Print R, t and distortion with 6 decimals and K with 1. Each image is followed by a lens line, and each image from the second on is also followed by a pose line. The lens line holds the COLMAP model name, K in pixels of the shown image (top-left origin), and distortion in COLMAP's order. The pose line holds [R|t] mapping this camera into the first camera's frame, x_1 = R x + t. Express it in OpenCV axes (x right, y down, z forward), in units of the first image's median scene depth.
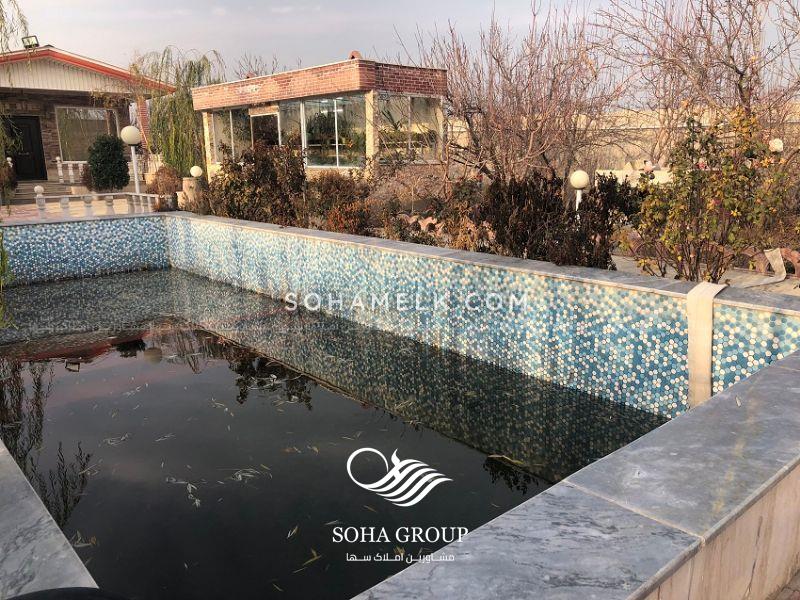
lens RADIAL K [[643.7, 0, 398.2], [0, 643.7, 303.8], [0, 0, 1]] dist [0.003802, -0.001465]
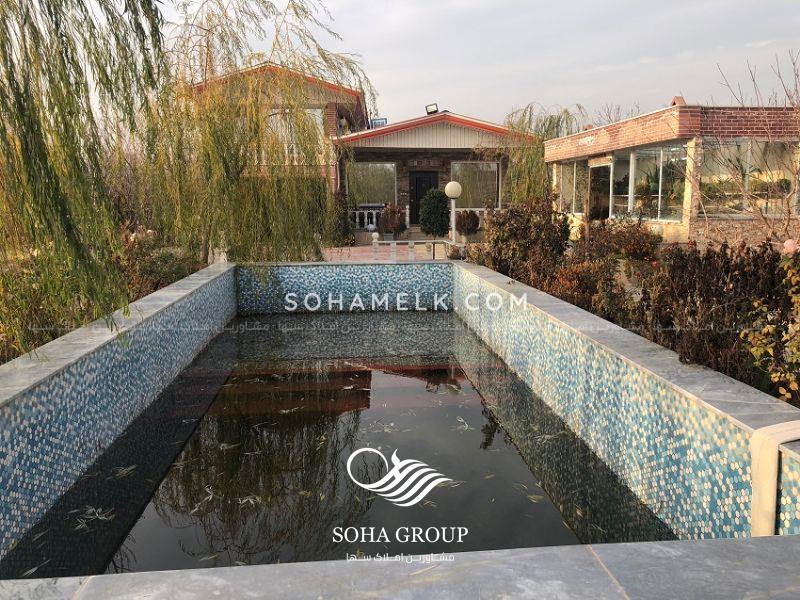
lens RADIAL K [[643.7, 0, 399.4], [0, 643.7, 298.0], [0, 0, 1]] dist [0.003802, -0.001465]
pose [[0.809395, 0.091066, -0.580161, 0.462761], [-0.133592, 0.990555, -0.030892, -0.074748], [0.571868, 0.102509, 0.813916, 0.154210]]
